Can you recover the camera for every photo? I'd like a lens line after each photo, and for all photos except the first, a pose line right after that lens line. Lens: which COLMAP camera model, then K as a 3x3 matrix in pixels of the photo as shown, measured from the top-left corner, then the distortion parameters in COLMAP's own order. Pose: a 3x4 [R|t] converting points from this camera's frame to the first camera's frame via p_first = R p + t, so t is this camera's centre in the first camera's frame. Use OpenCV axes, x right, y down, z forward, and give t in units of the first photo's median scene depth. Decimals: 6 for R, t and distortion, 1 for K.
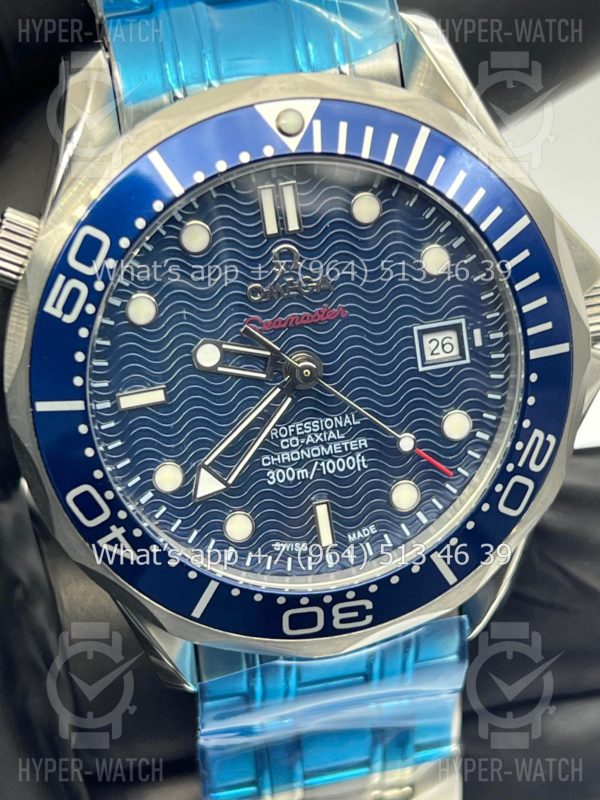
lens RADIAL K [[1915.5, 0, 299.3], [0, 1915.5, 404.8], [0, 0, 1]] dist [0.089156, 0.000000]
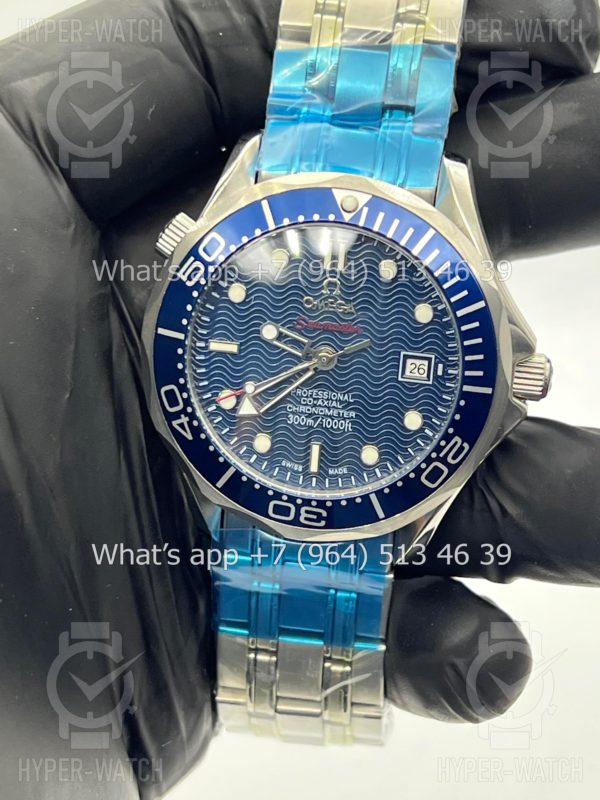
lens RADIAL K [[1915.5, 0, 296.1], [0, 1915.5, 398.2], [0, 0, 1]] dist [0.089156, 0.000000]
pose [[0.927474, 0.278511, -0.249447, 0.382306], [-0.292357, 0.956110, -0.019510, 0.051734], [0.233065, 0.091022, 0.968192, -0.535519]]
